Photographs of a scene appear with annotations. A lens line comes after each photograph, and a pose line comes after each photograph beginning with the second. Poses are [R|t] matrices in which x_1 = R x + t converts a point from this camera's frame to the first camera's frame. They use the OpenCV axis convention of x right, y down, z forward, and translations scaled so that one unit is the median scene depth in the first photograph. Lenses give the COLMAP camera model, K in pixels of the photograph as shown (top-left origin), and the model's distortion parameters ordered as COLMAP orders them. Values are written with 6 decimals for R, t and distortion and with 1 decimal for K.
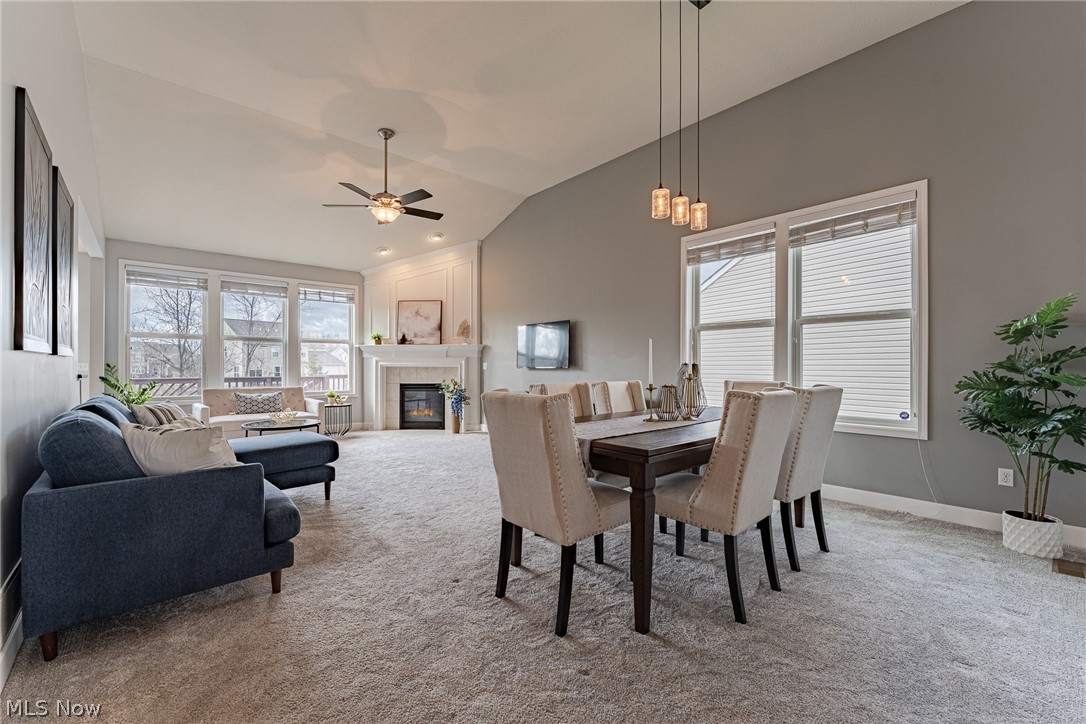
lens RADIAL K [[444.6, 0, 533.2], [0, 444.6, 362.2], [0, 0, 1]] dist [-0.016582, 0.000466]
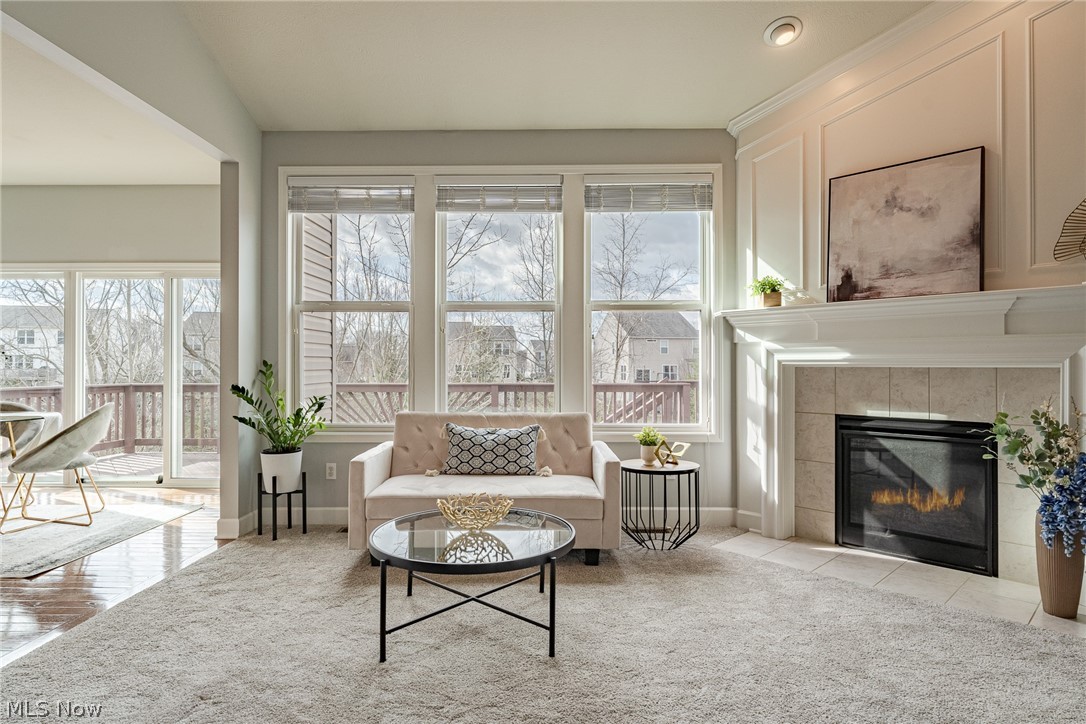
lens RADIAL K [[620.1, 0, 547.3], [0, 620.1, 345.9], [0, 0, 1]] dist [0.004701, 0.003834]
pose [[0.755126, -0.016741, -0.655366, -0.155821], [0.001550, 0.999717, -0.023751, 0.005083], [0.655578, 0.016919, 0.754938, 0.496402]]
